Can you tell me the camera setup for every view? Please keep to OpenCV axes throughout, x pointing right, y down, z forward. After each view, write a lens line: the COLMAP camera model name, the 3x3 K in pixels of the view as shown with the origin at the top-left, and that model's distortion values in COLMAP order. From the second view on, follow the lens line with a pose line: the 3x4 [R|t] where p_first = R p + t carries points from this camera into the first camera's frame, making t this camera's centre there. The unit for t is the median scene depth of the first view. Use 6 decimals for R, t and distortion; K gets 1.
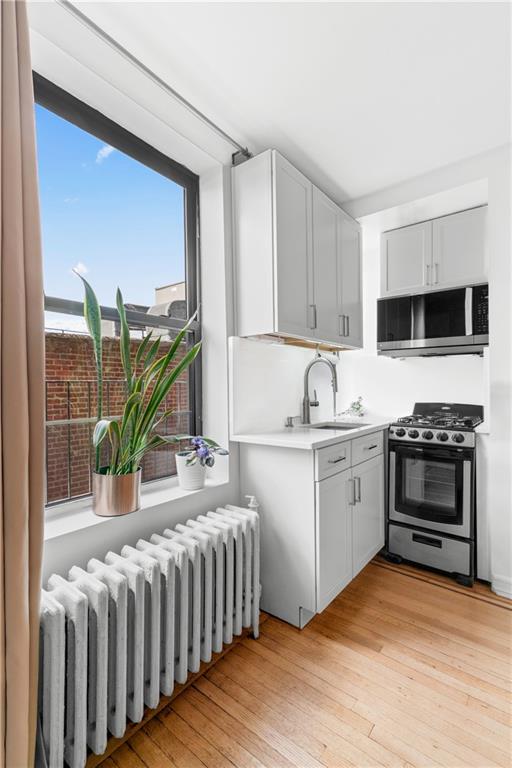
lens RADIAL K [[357.2, 0, 250.4], [0, 357.2, 386.6], [0, 0, 1]] dist [0.003345, -0.000053]
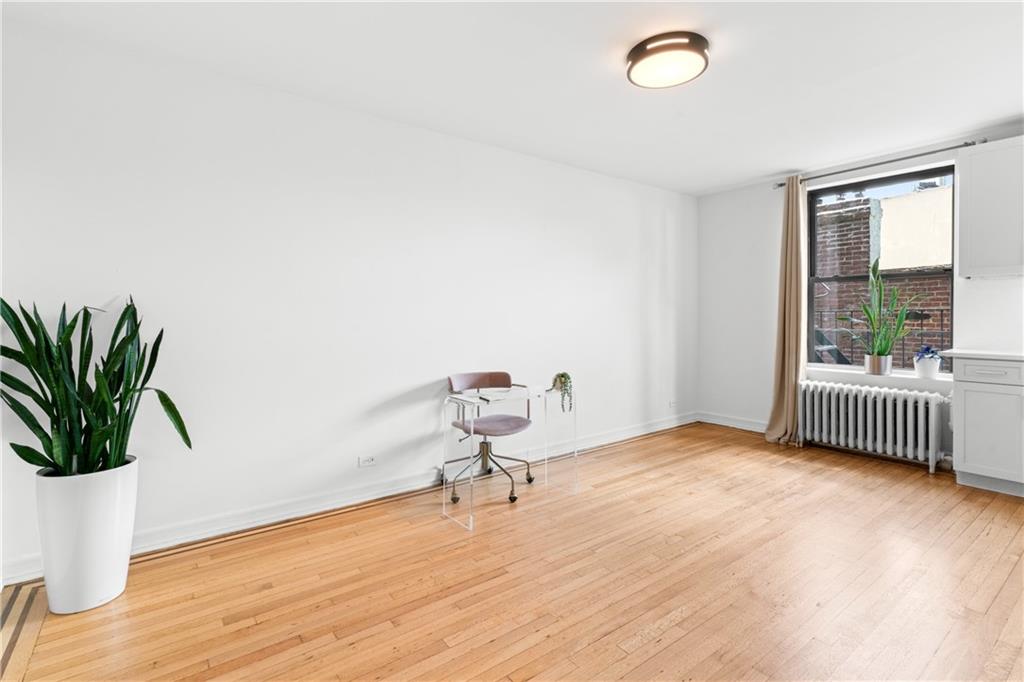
lens RADIAL K [[488.5, 0, 513.9], [0, 488.5, 321.5], [0, 0, 1]] dist [0.004201, -0.000086]
pose [[-0.250149, 0.026247, -0.967851, 2.003644], [0.001957, 0.999644, 0.026603, -0.025213], [0.968205, 0.004760, -0.250112, -0.196124]]
